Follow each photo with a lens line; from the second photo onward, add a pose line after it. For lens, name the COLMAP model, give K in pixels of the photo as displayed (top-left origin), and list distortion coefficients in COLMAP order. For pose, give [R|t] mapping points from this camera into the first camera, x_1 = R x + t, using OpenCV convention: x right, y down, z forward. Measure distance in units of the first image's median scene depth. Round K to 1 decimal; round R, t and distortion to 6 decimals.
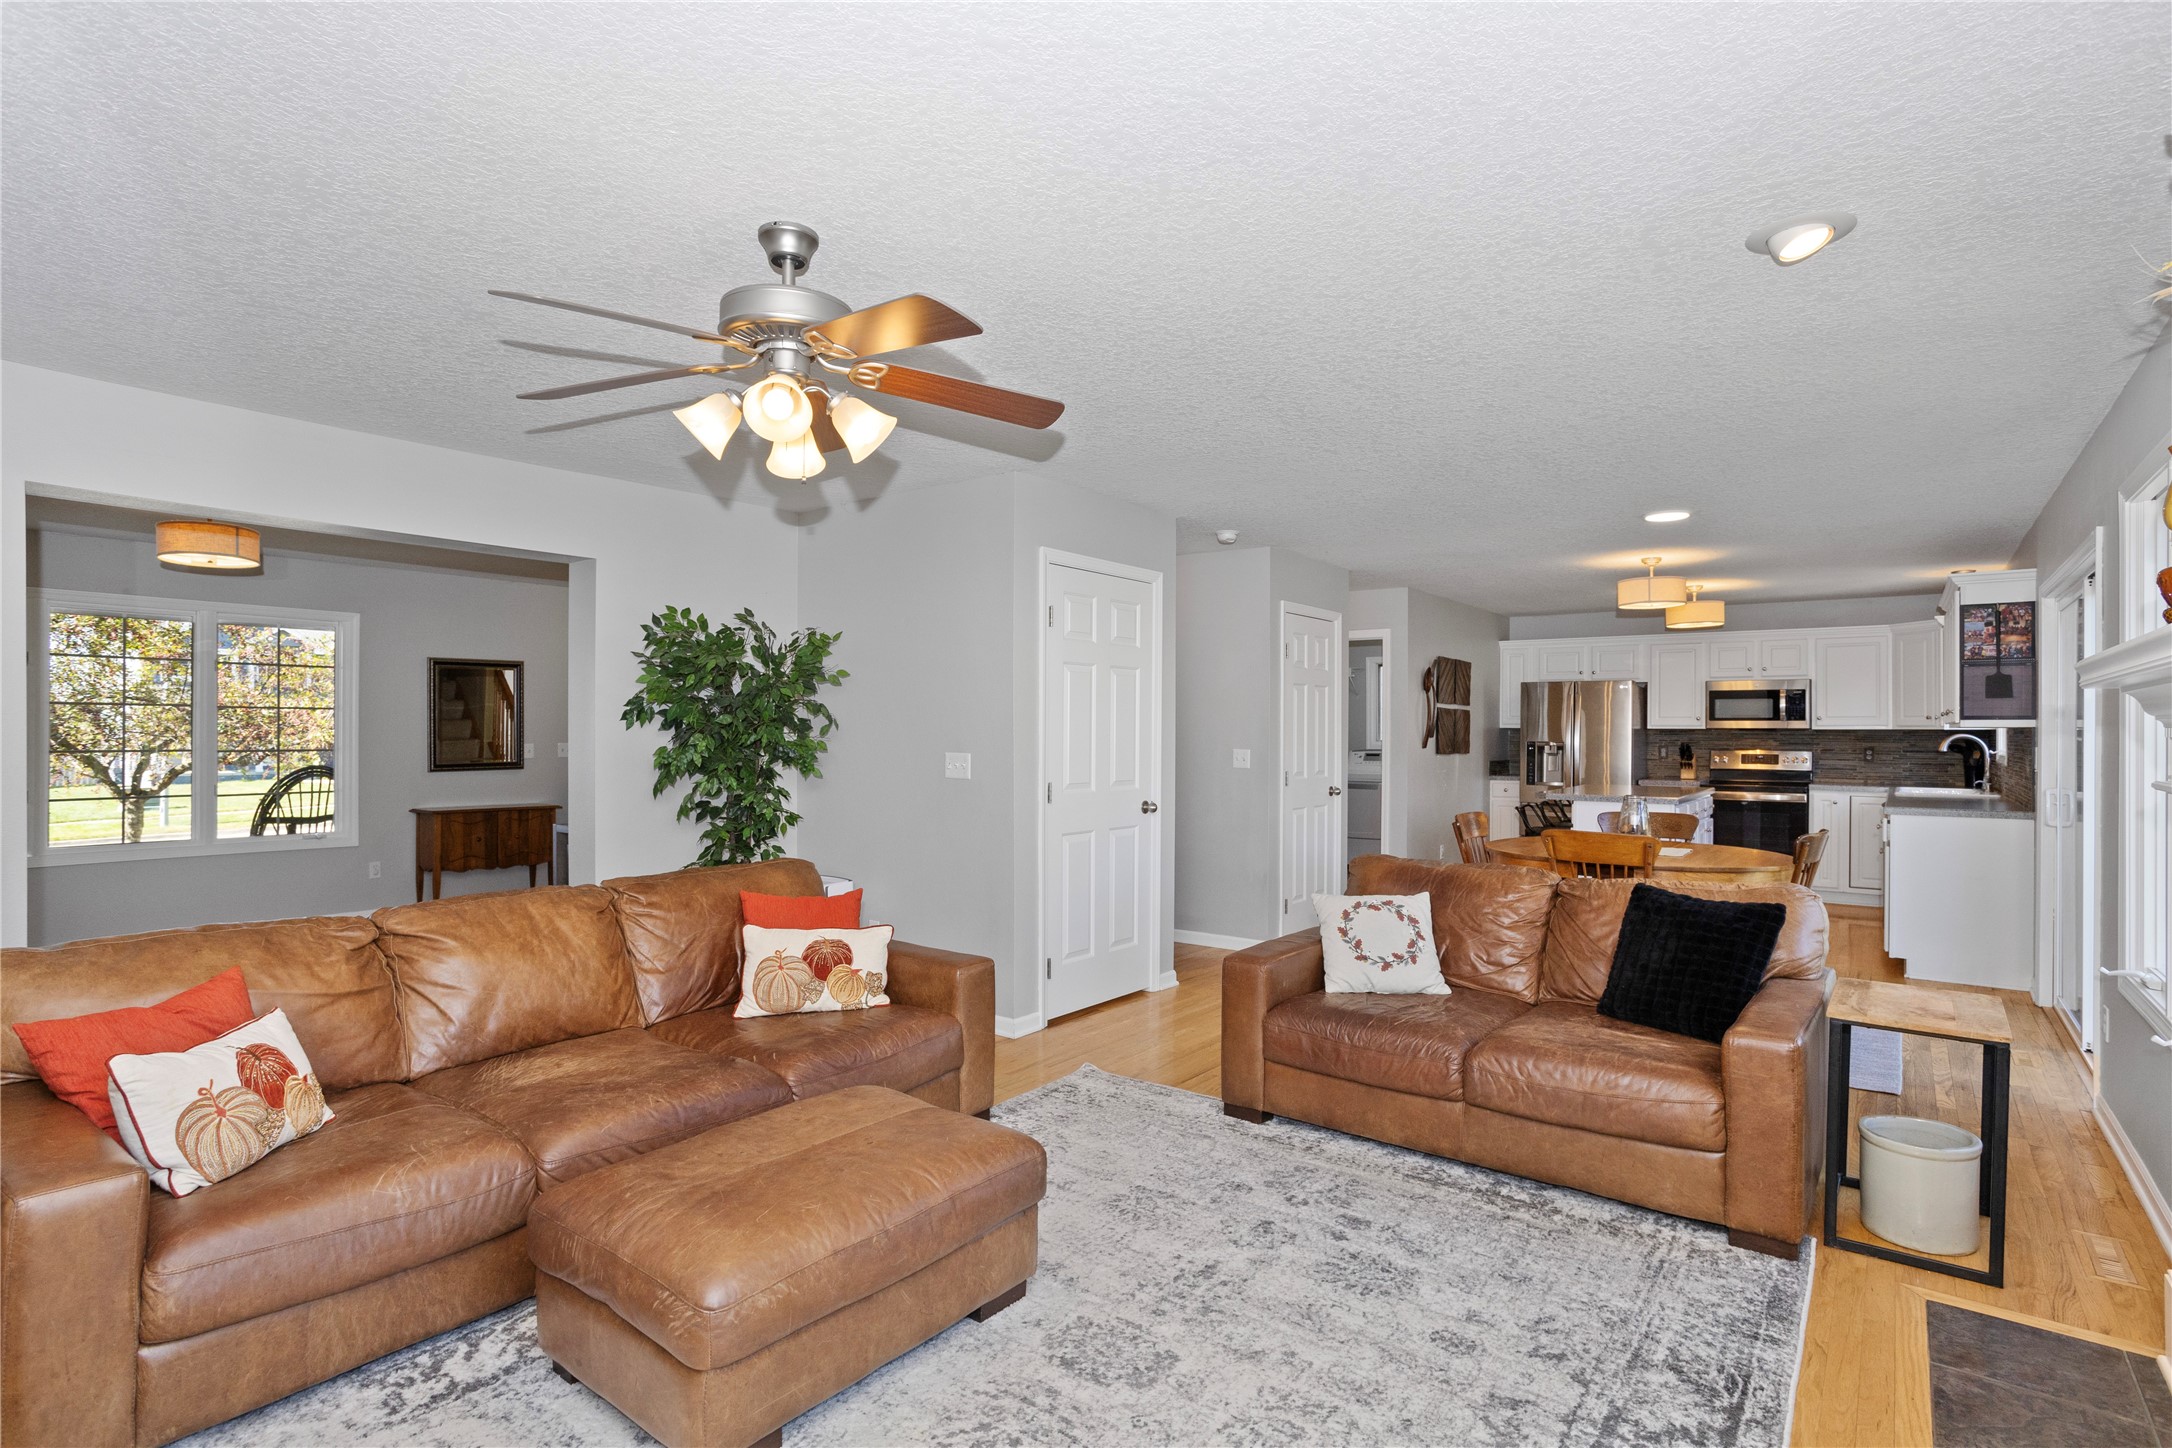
lens RADIAL K [[1081.8, 0, 1122.8], [0, 1081.8, 734.0], [0, 0, 1]] dist [-0.000970, 0.009039]
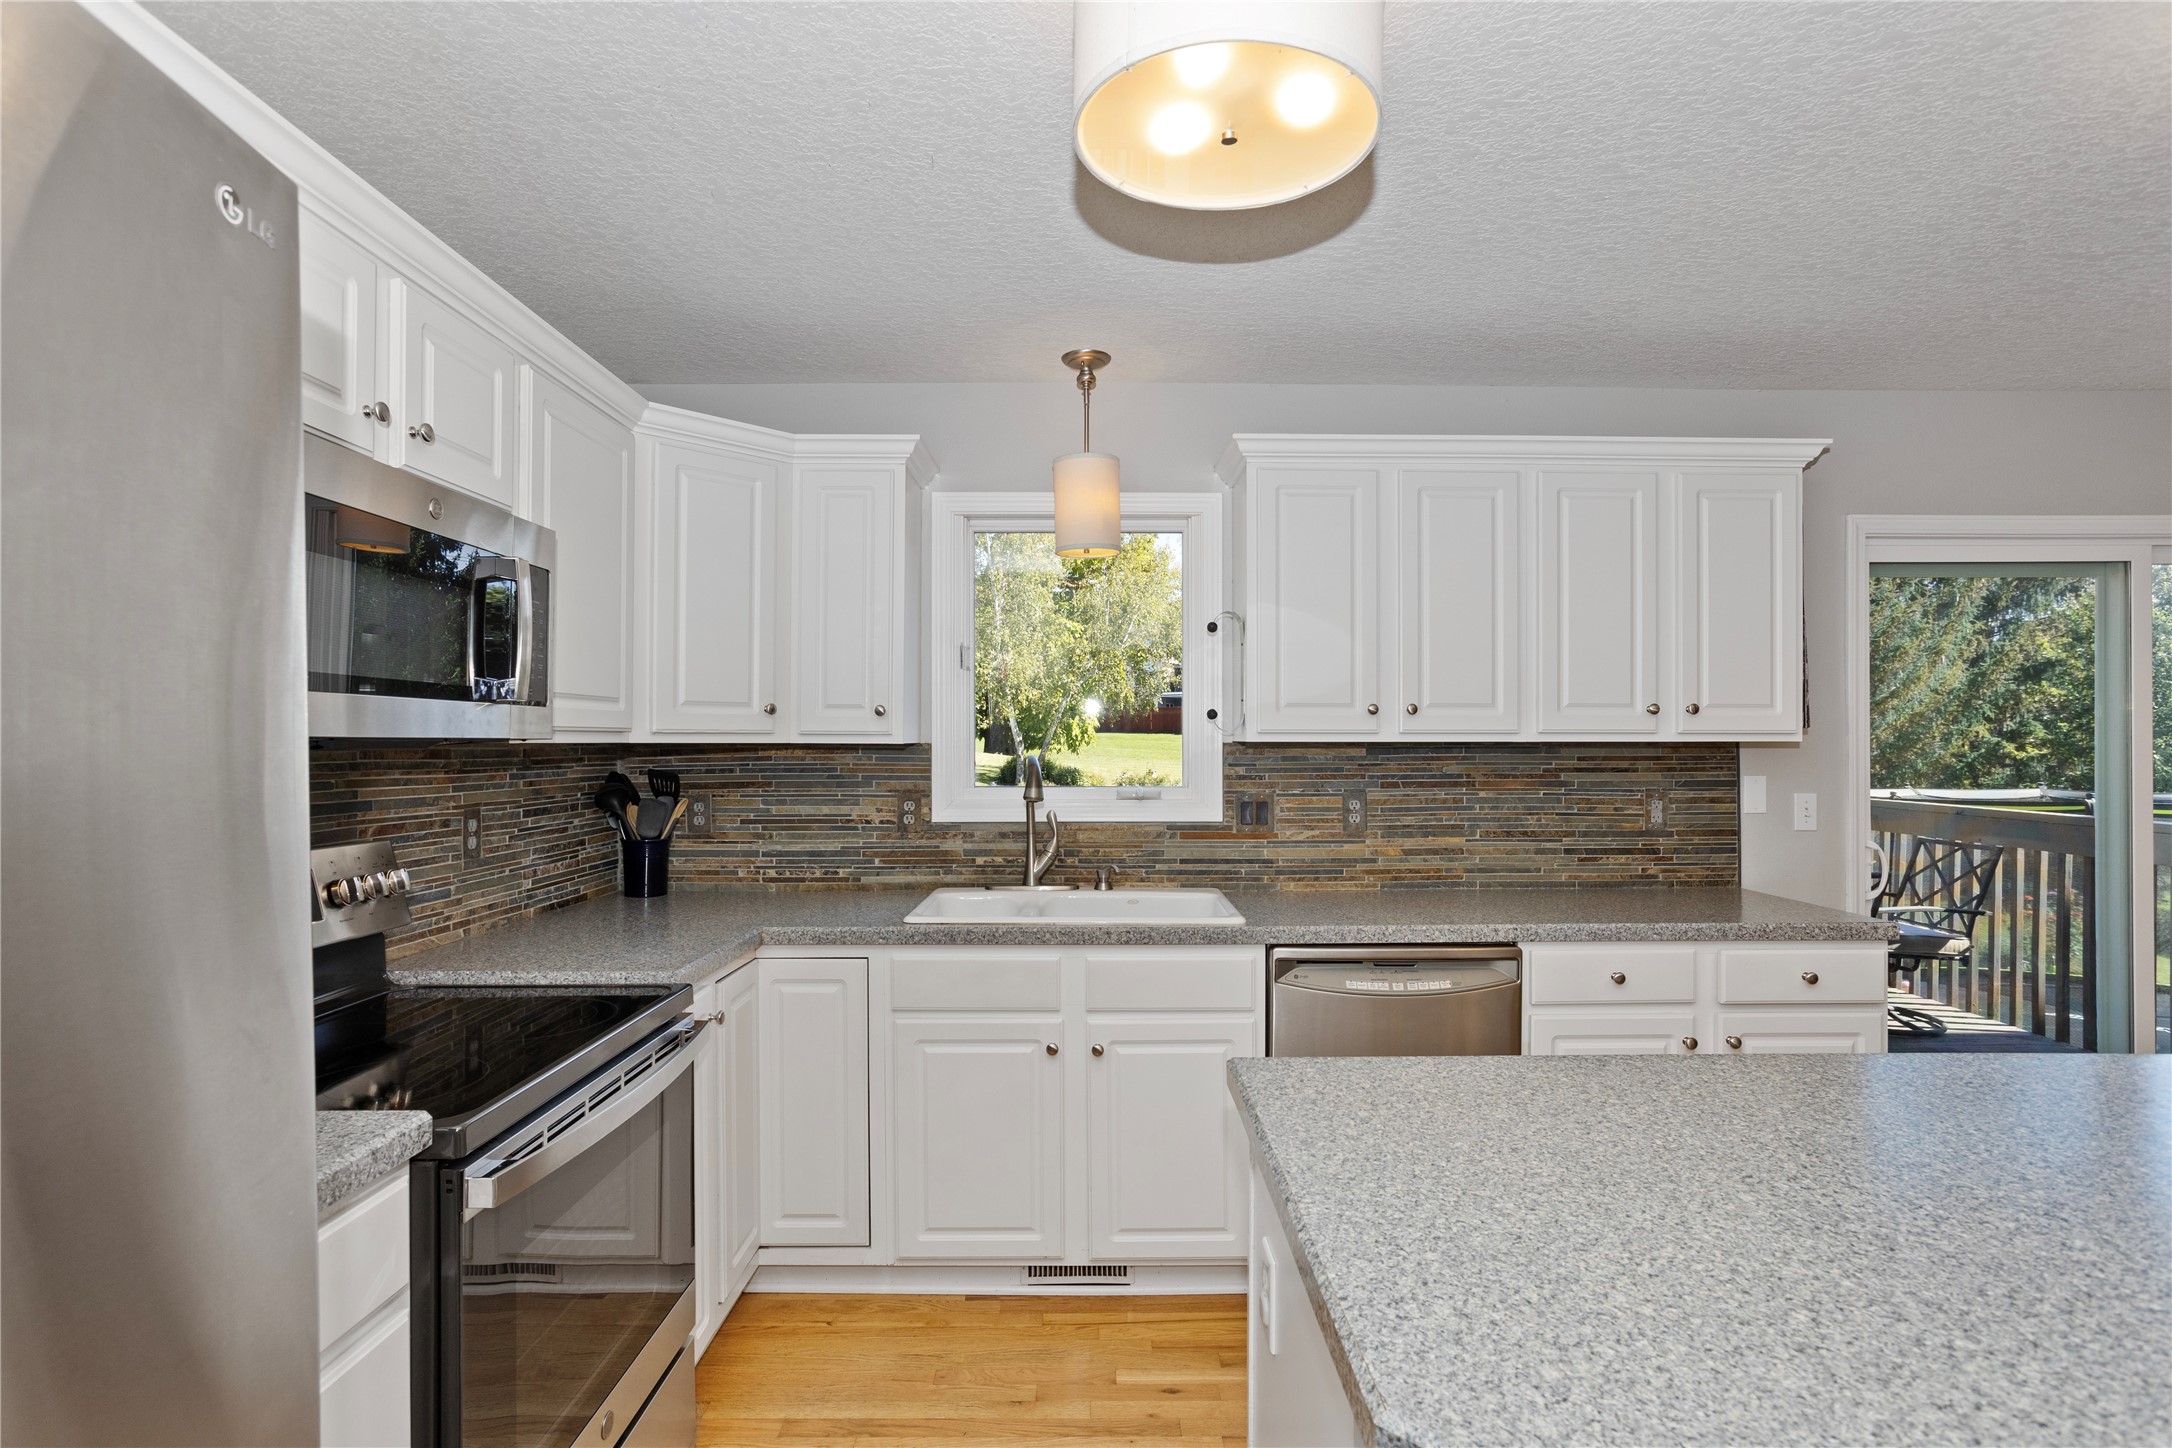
lens RADIAL K [[1066.5, 0, 1097.6], [0, 1066.5, 742.6], [0, 0, 1]] dist [-0.050221, 0.034431]
pose [[-0.593067, -0.003003, 0.805147, 0.396957], [0.000209, 0.999992, 0.003884, -0.005254], [-0.805153, 0.002472, -0.593062, 1.085013]]
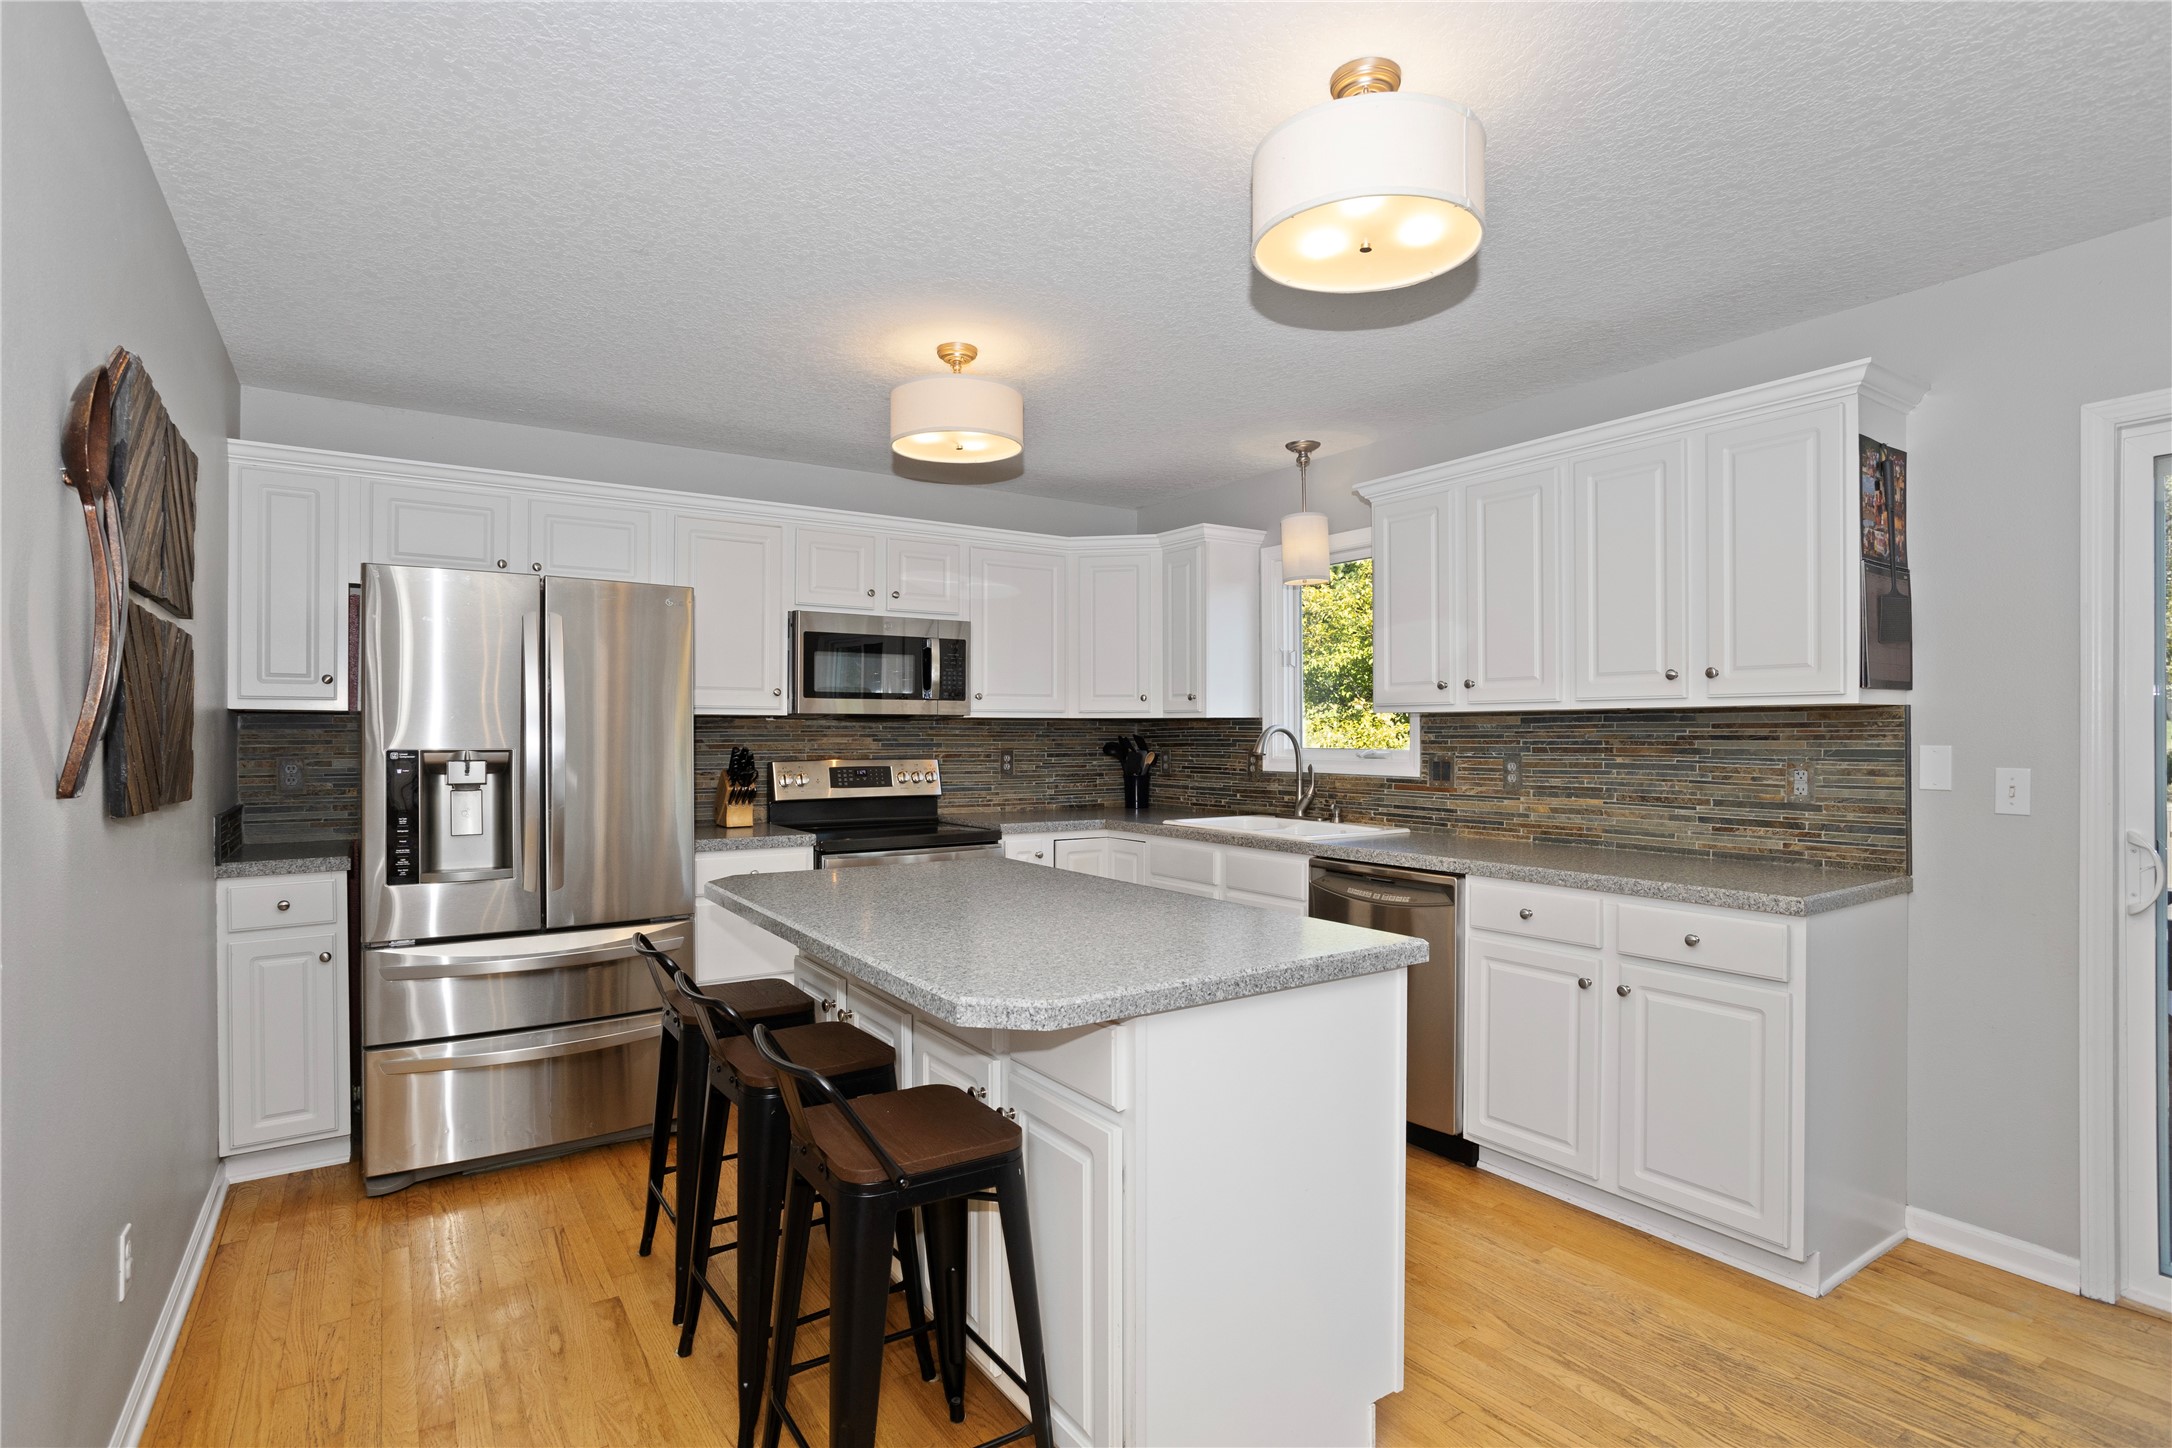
lens RADIAL K [[1075.3, 0, 1098.0], [0, 1075.3, 729.1], [0, 0, 1]] dist [-0.005264, 0.000567]
pose [[0.340380, -0.000015, 0.940288, 0.171607], [0.004348, 0.999989, -0.001558, 0.002804], [-0.940278, 0.004619, 0.340376, 0.797446]]
